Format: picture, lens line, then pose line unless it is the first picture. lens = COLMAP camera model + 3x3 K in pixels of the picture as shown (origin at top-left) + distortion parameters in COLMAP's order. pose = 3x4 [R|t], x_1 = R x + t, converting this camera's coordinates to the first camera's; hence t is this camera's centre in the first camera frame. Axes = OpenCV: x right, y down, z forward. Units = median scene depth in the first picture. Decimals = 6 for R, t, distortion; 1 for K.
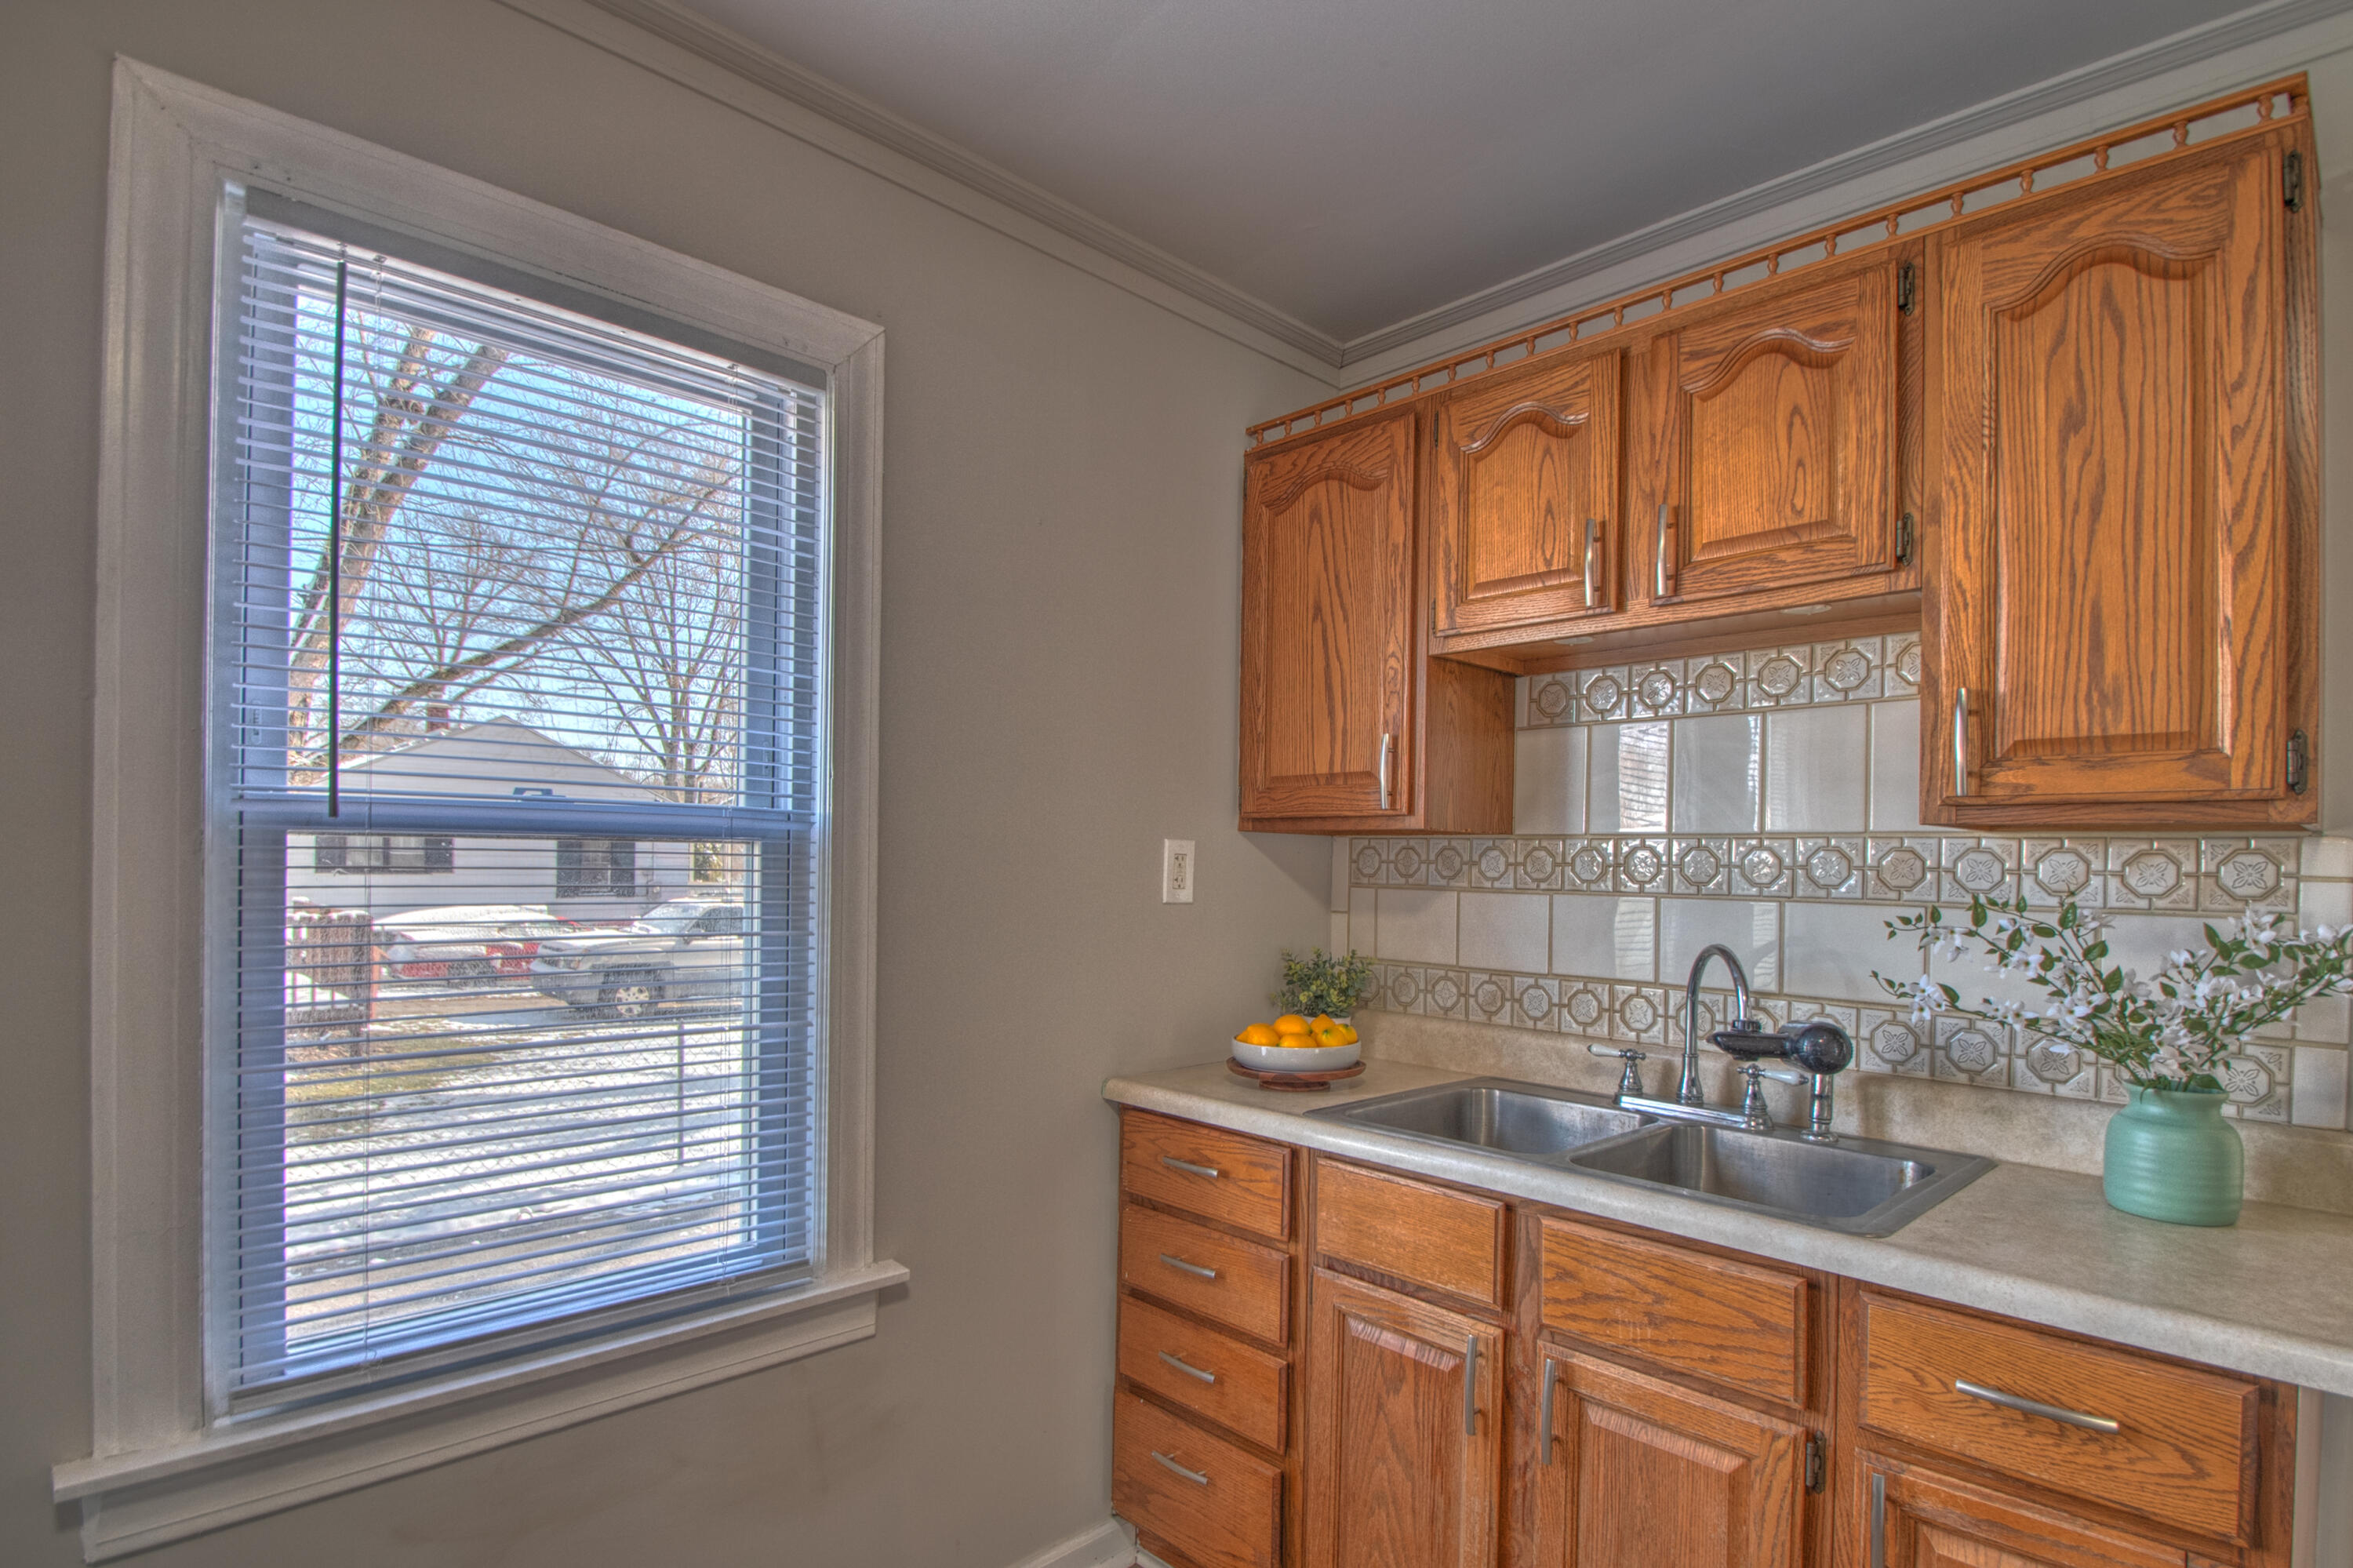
lens RADIAL K [[1181.3, 0, 1187.2], [0, 1181.3, 857.3], [0, 0, 1]] dist [-0.002029, -0.000211]
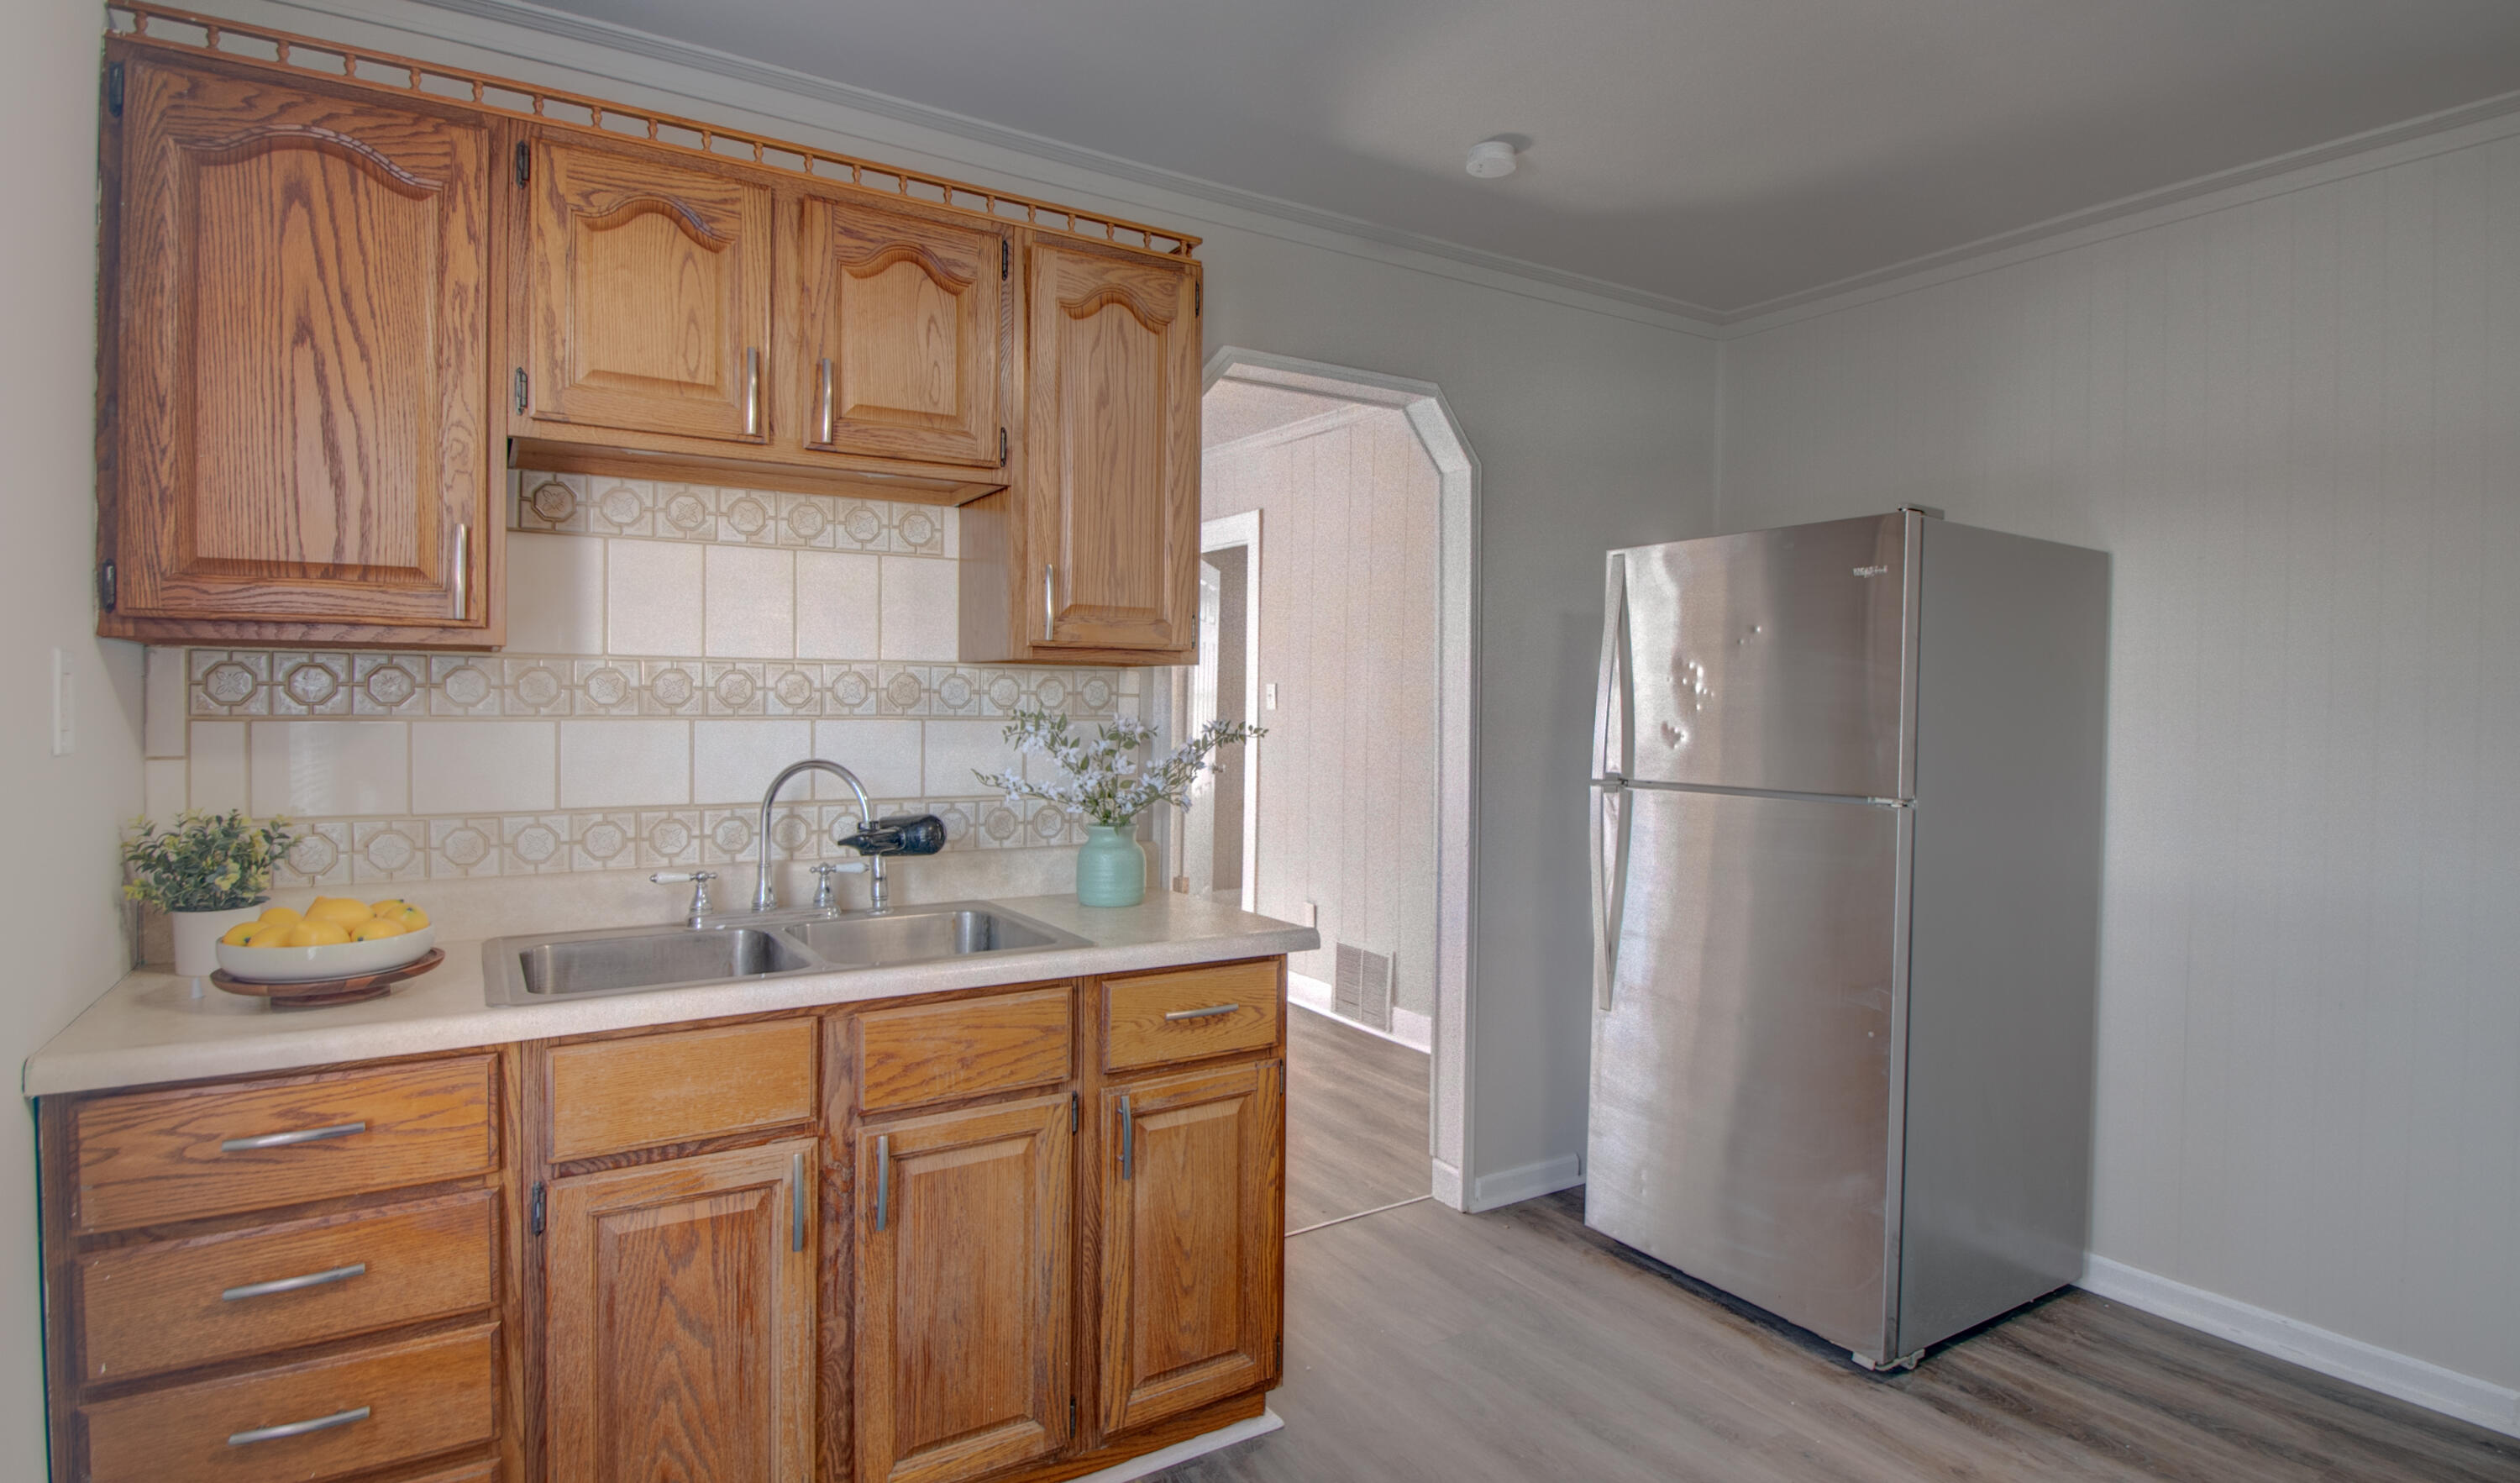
lens RADIAL K [[1244.5, 0, 1271.9], [0, 1244.5, 724.8], [0, 0, 1]] dist [-0.000024, -0.013446]
pose [[0.211905, -0.034038, 0.976697, -0.600518], [-0.008720, 0.999288, 0.036717, -0.005770], [-0.977251, -0.016297, 0.211458, 0.326280]]
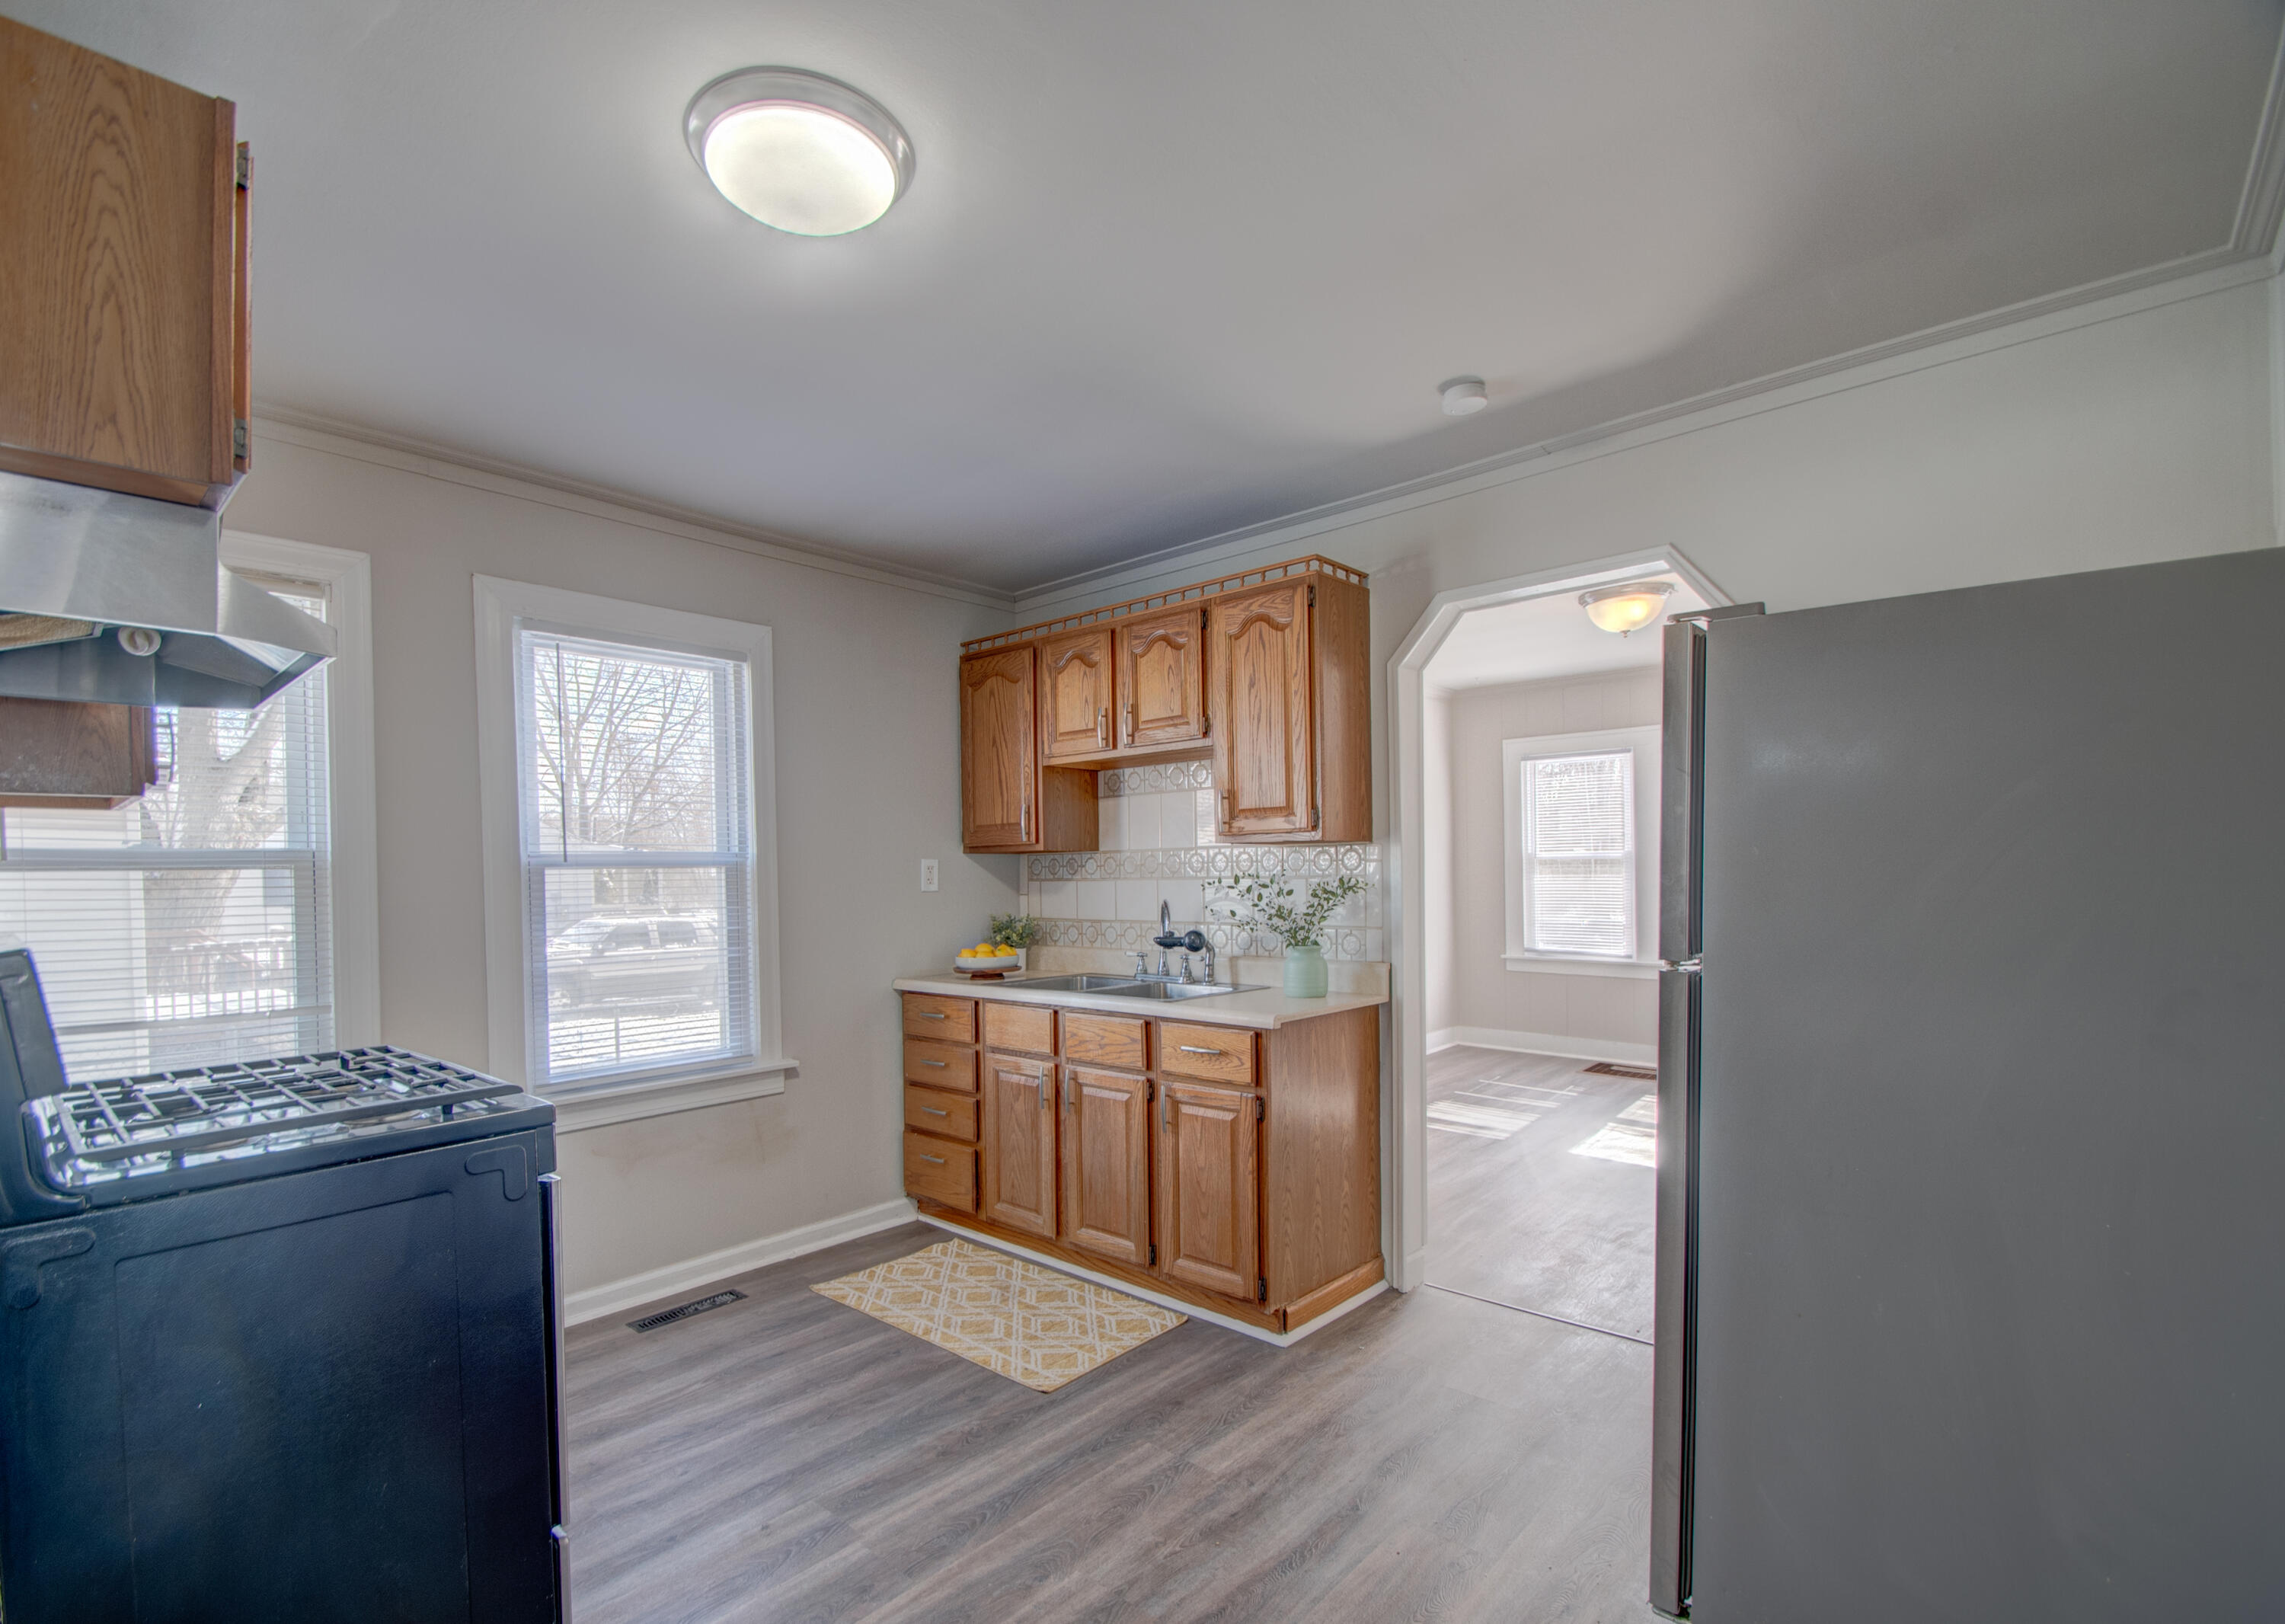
lens RADIAL K [[1049.5, 0, 1081.0], [0, 1049.5, 877.2], [0, 0, 1]] dist [0.000943, 0.000011]
pose [[0.998415, -0.033288, 0.045382, 0.202489], [0.032944, 0.999423, 0.008298, 0.011350], [-0.045632, -0.006790, 0.998935, -0.928925]]
